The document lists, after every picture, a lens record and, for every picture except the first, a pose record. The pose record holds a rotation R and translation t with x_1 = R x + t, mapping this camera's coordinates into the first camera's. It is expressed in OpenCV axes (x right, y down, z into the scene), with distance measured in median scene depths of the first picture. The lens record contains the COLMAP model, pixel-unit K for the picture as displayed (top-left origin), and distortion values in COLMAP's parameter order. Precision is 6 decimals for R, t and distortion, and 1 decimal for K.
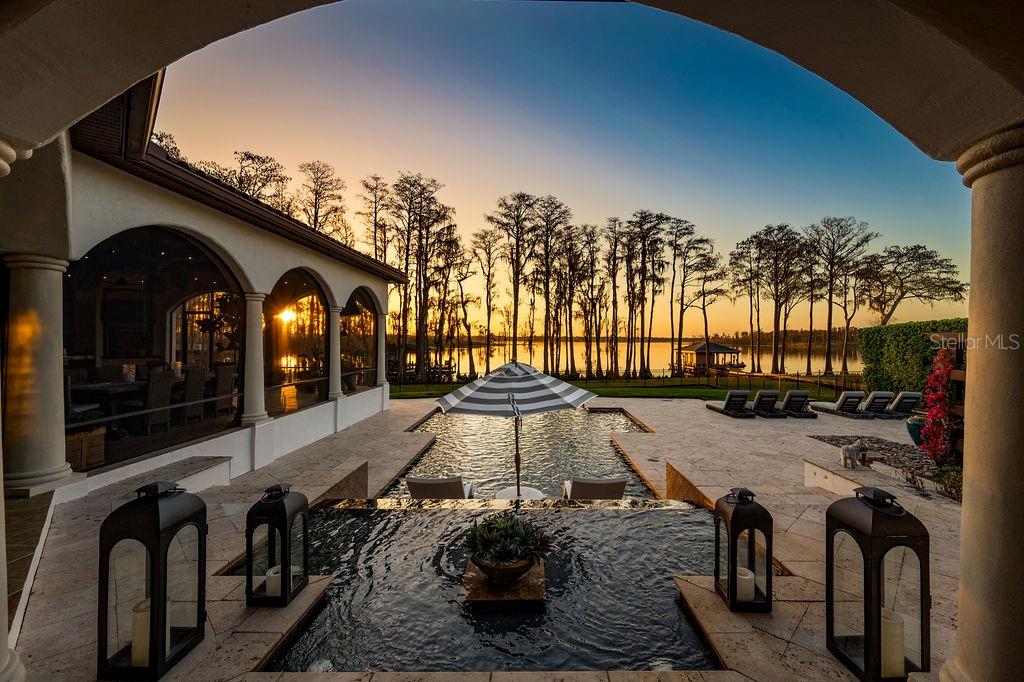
lens RADIAL K [[425.7, 0, 531.2], [0, 425.7, 344.9], [0, 0, 1]] dist [0.004829, 0.000604]
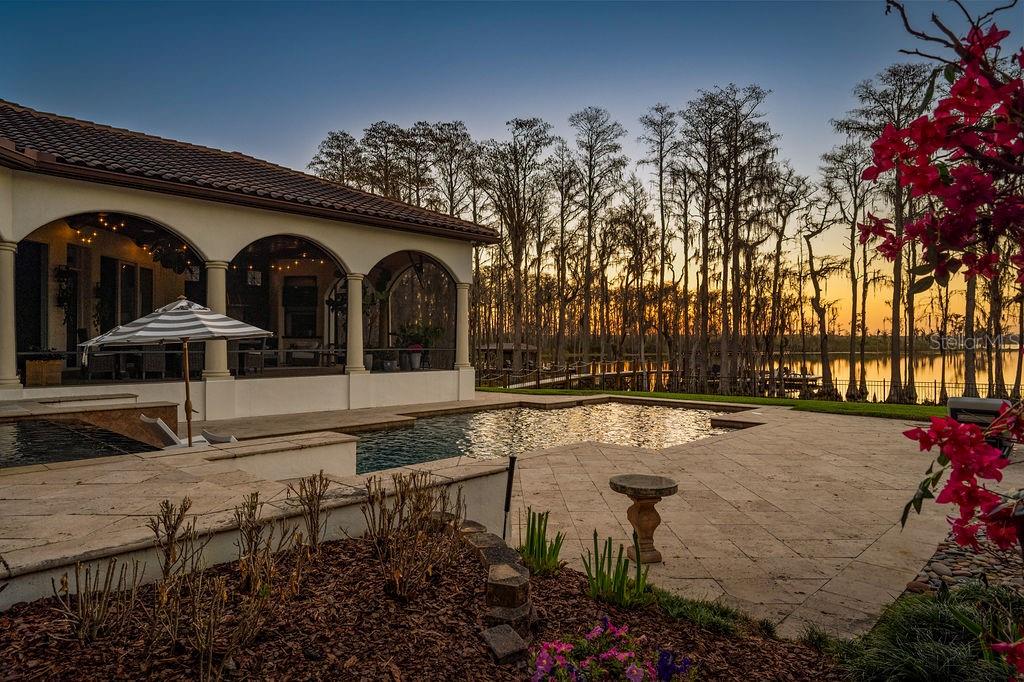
lens RADIAL K [[631.4, 0, 519.7], [0, 631.4, 342.6], [0, 0, 1]] dist [-0.003836, 0.003339]
pose [[0.725241, -0.008448, -0.688444, 0.159180], [-0.002506, 0.999886, -0.014910, 0.016762], [0.688491, 0.012538, 0.725137, 0.055112]]
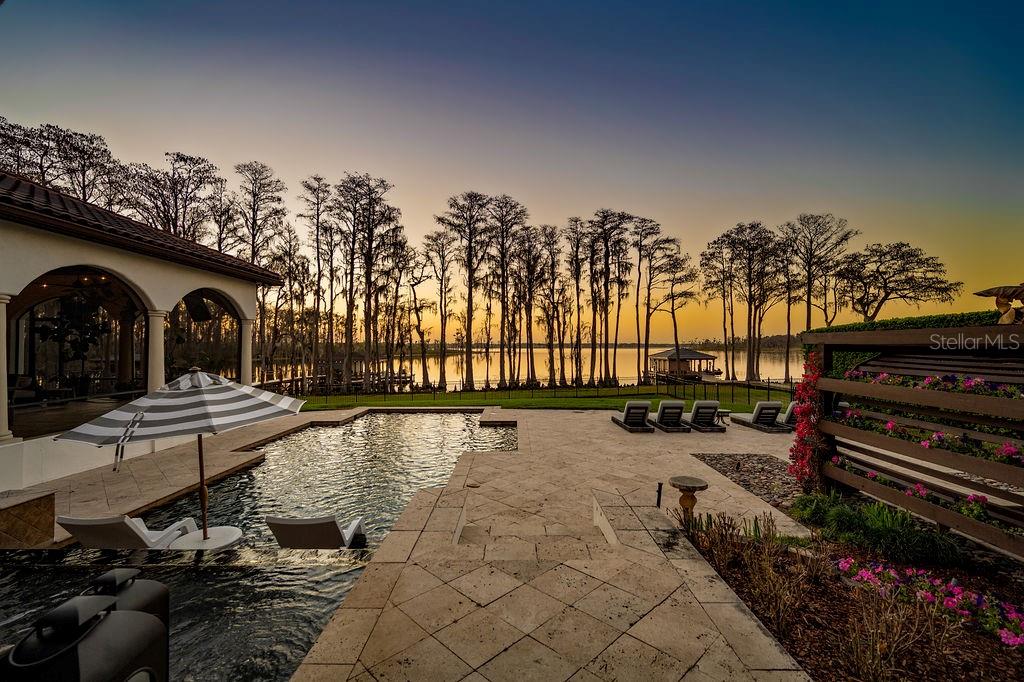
lens RADIAL K [[442.6, 0, 509.6], [0, 442.6, 343.1], [0, 0, 1]] dist [0.005183, -0.000273]
pose [[0.999870, -0.008560, -0.013630, 0.061285], [0.008268, 0.999740, -0.021269, 0.000781], [0.013809, 0.021154, 0.999681, 0.018443]]
